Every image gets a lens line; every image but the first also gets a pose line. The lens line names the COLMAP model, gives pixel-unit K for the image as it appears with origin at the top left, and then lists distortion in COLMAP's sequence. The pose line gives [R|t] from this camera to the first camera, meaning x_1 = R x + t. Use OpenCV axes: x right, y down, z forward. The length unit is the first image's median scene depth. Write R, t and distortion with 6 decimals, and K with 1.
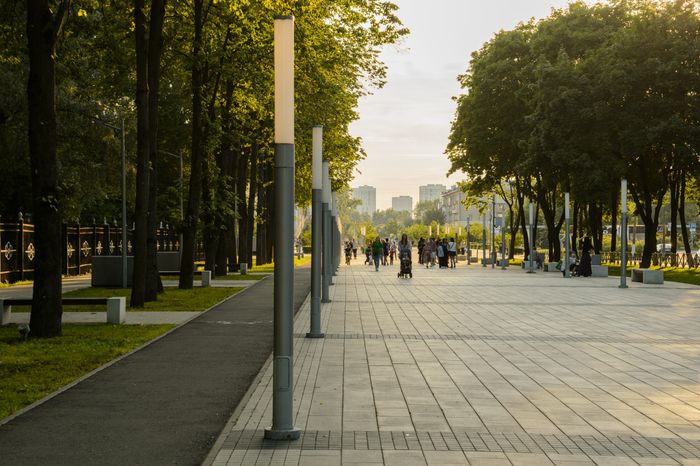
lens RADIAL K [[1454.1, 0, 350.0], [0, 1454.1, 233.0], [0, 0, 1]] dist [0.849724, 0.058315]
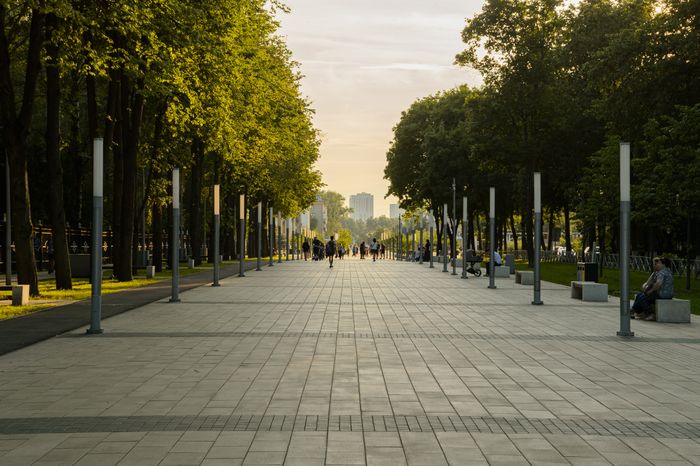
lens RADIAL K [[1454.1, 0, 350.0], [0, 1454.1, 233.0], [0, 0, 1]] dist [0.849724, 0.058315]
pose [[0.999997, 0.002111, 0.000776, 0.037283], [-0.002107, 0.999988, -0.004347, 0.000850], [-0.000785, 0.004346, 0.999990, -0.469616]]
